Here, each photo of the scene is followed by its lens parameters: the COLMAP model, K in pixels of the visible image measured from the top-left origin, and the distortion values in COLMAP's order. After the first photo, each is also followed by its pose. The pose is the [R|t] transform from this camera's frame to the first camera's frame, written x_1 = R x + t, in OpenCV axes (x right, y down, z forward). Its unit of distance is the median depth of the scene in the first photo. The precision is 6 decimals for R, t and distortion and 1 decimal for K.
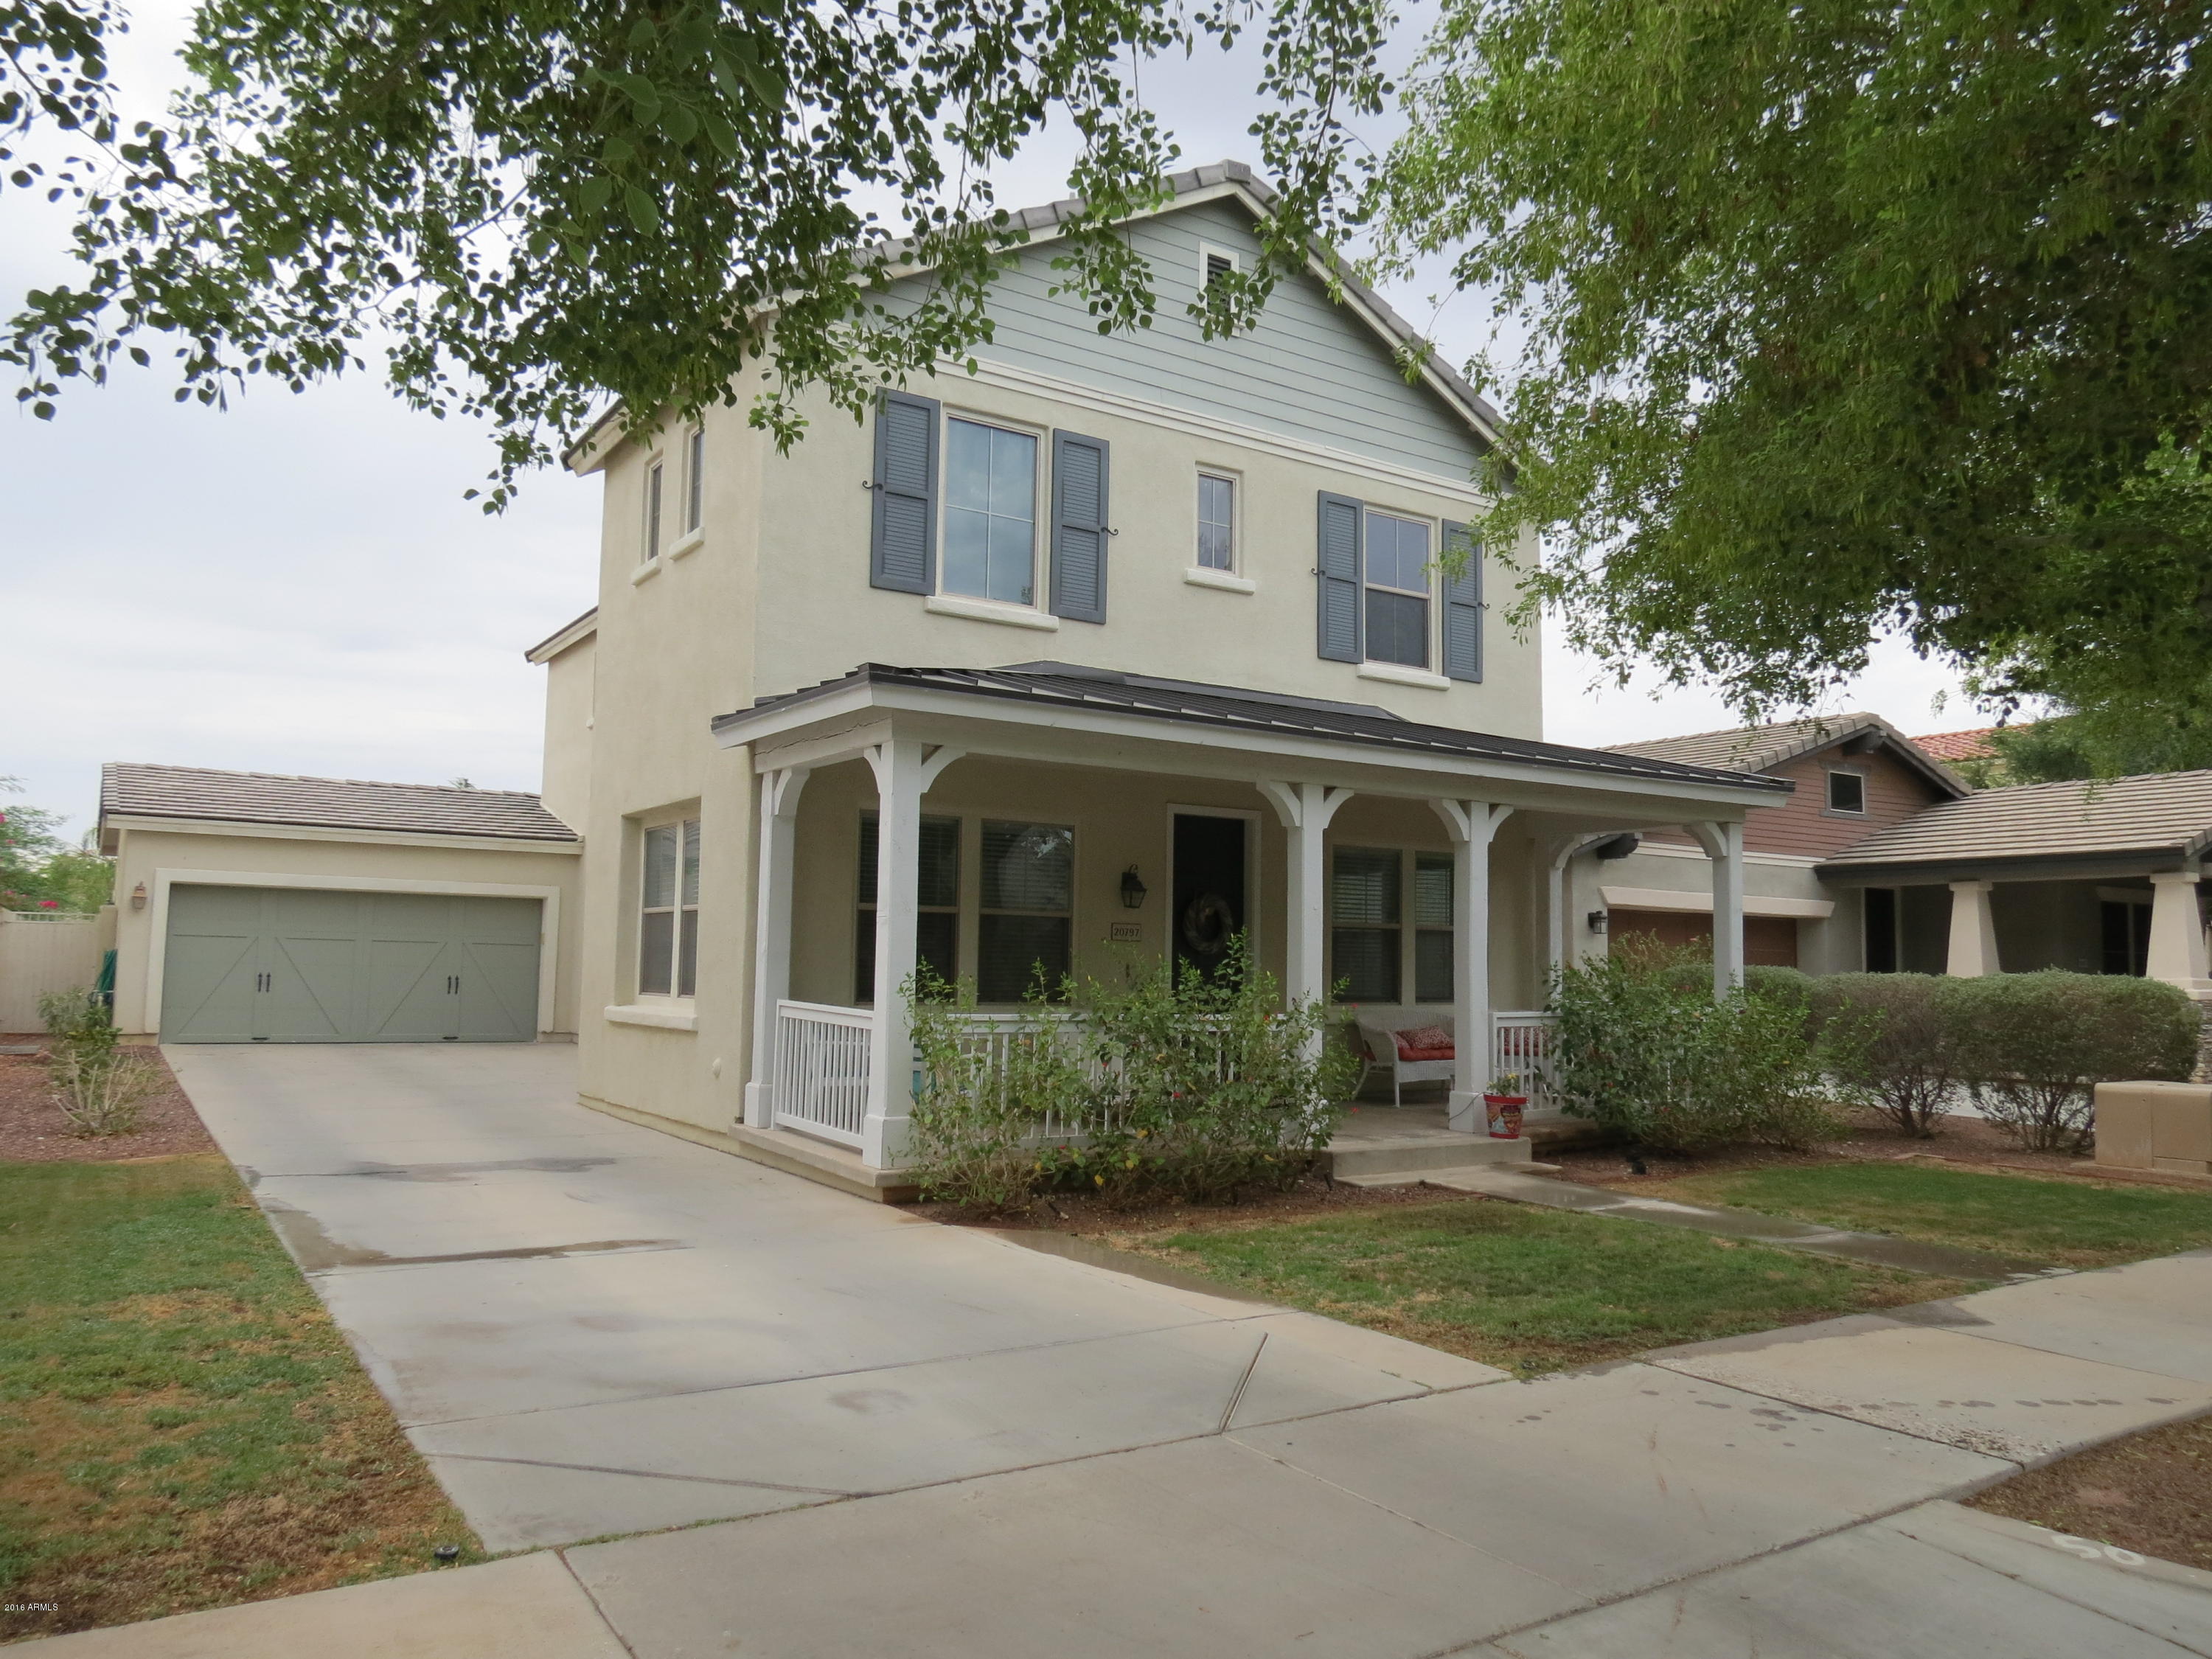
lens RADIAL K [[1565.6, 0, 1112.0], [0, 1565.6, 828.3], [0, 0, 1]] dist [-0.027386, 0.014687]
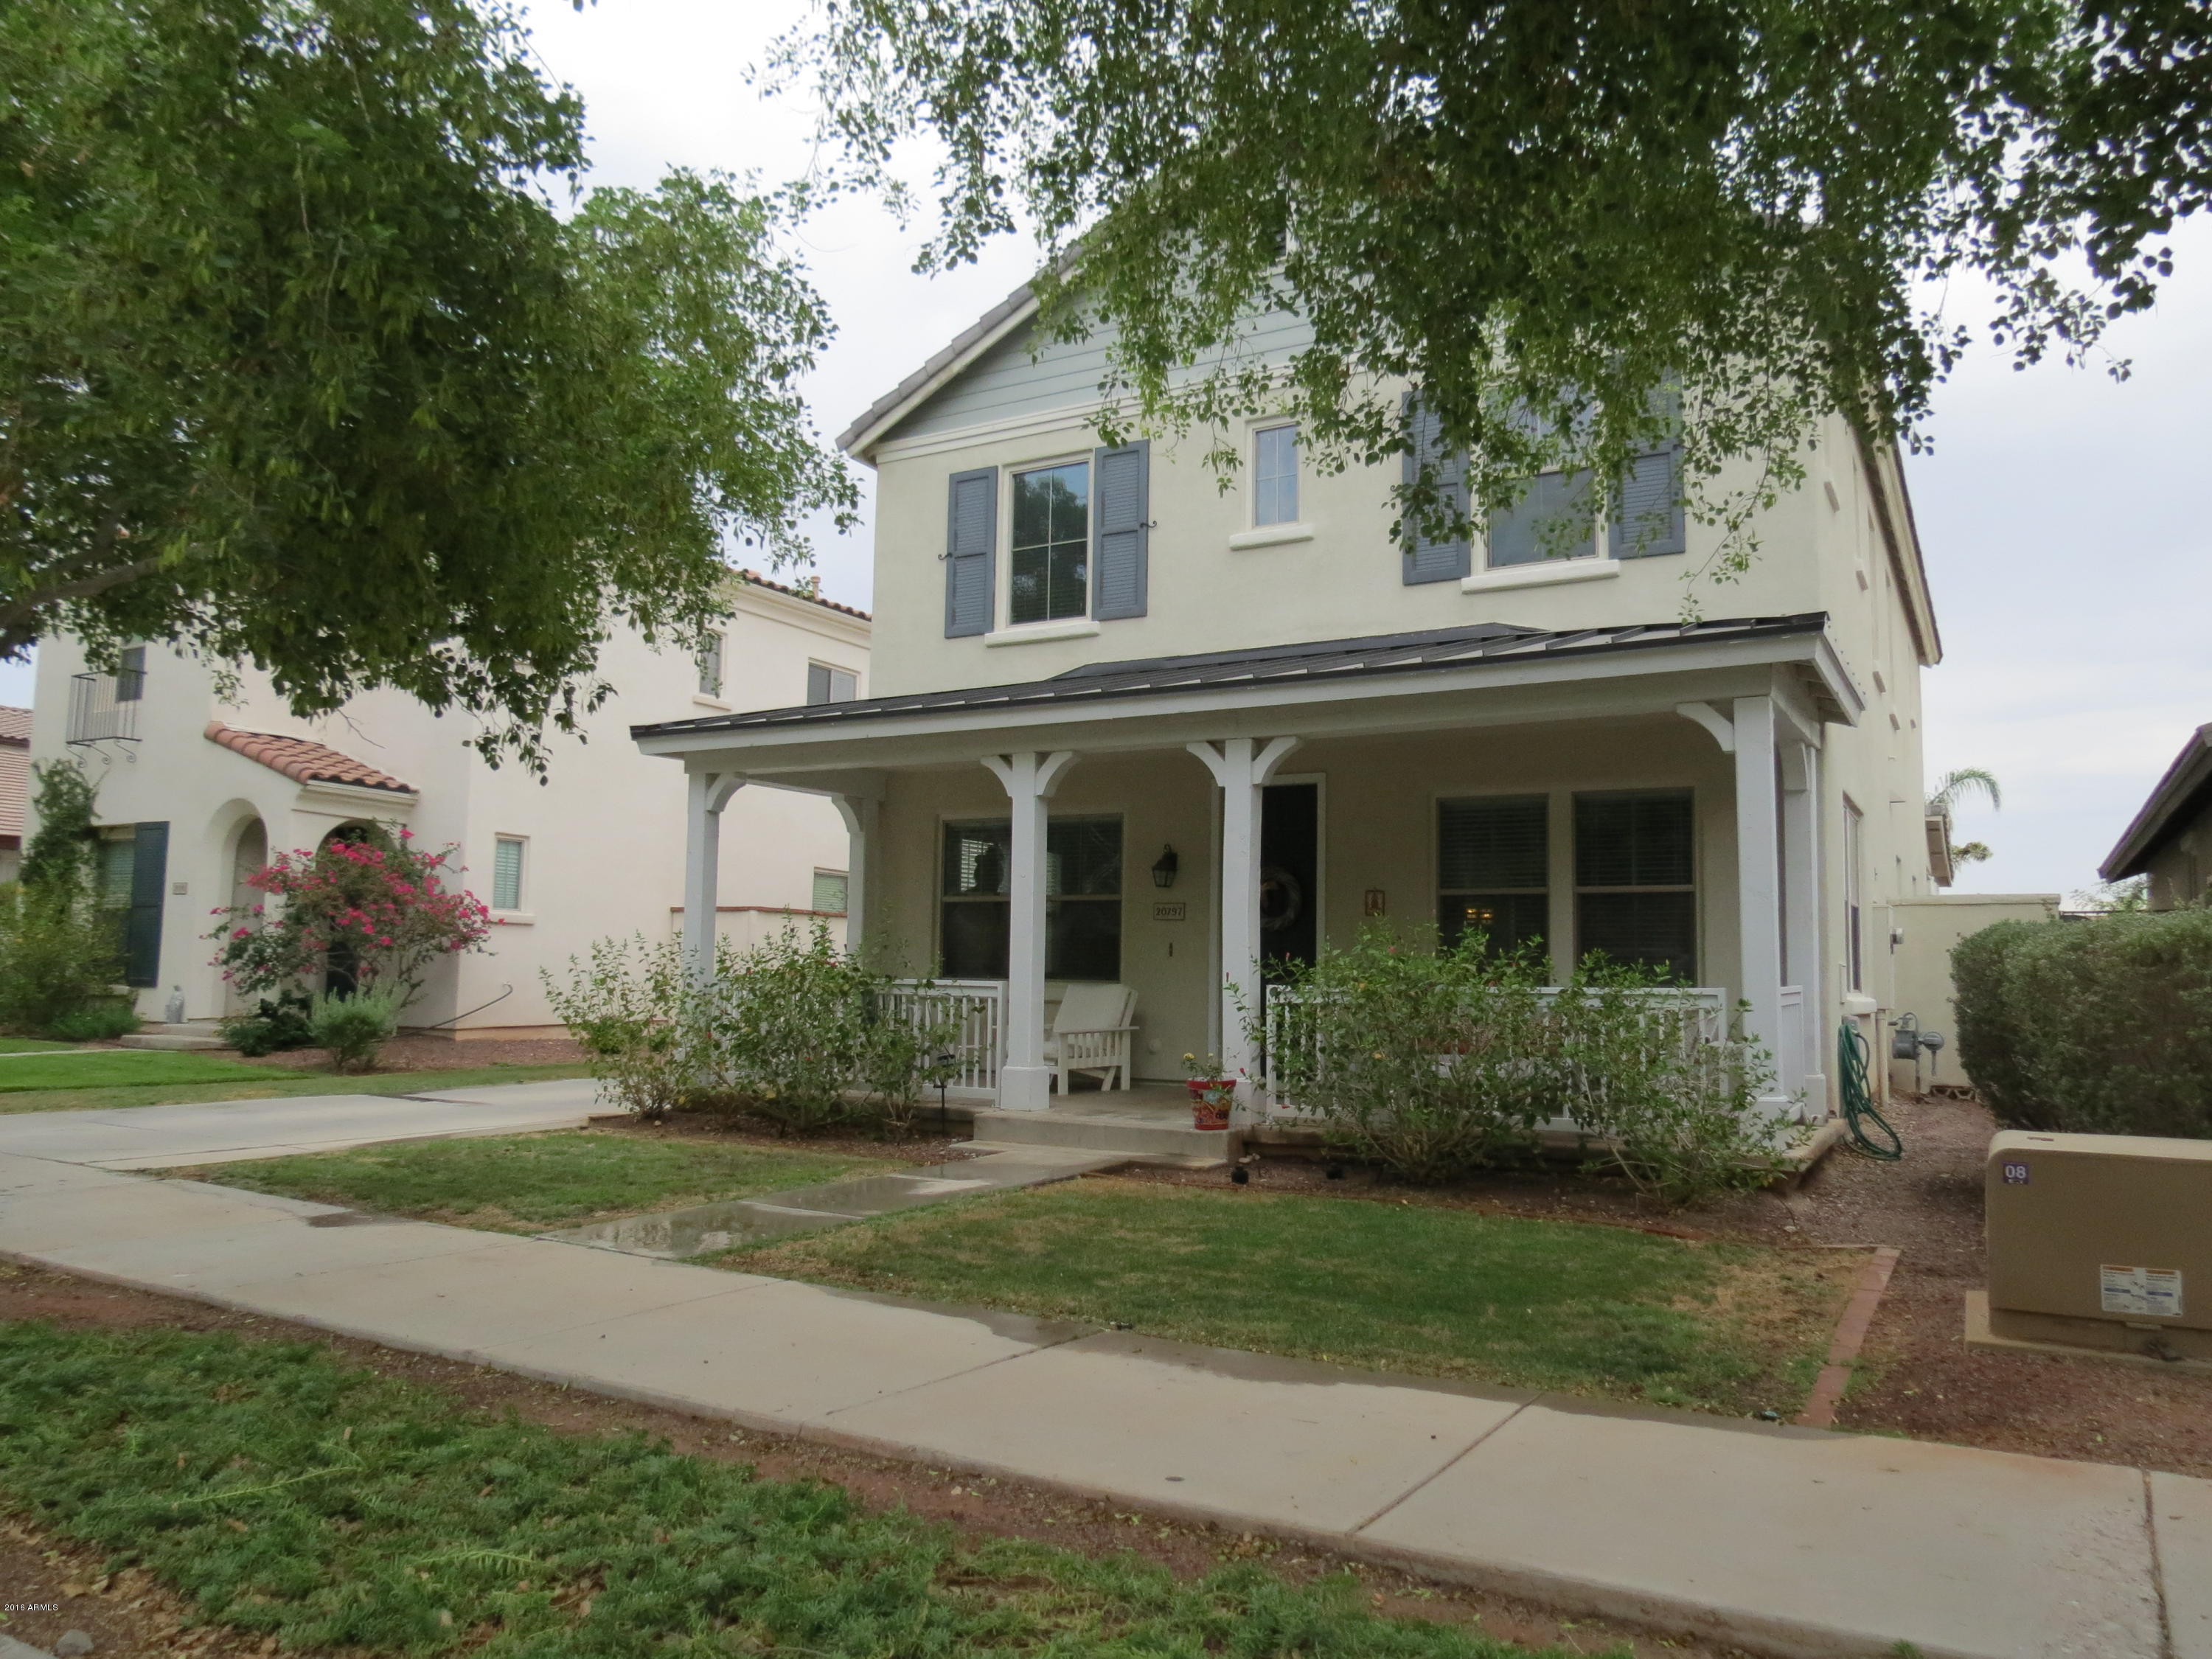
lens RADIAL K [[1565.6, 0, 1107.6], [0, 1565.6, 831.7], [0, 0, 1]] dist [-0.027386, 0.014687]
pose [[0.438249, -0.080209, -0.895268, 0.937964], [0.073117, 0.995891, -0.053432, 0.072215], [0.895875, -0.042043, 0.442313, 0.511447]]
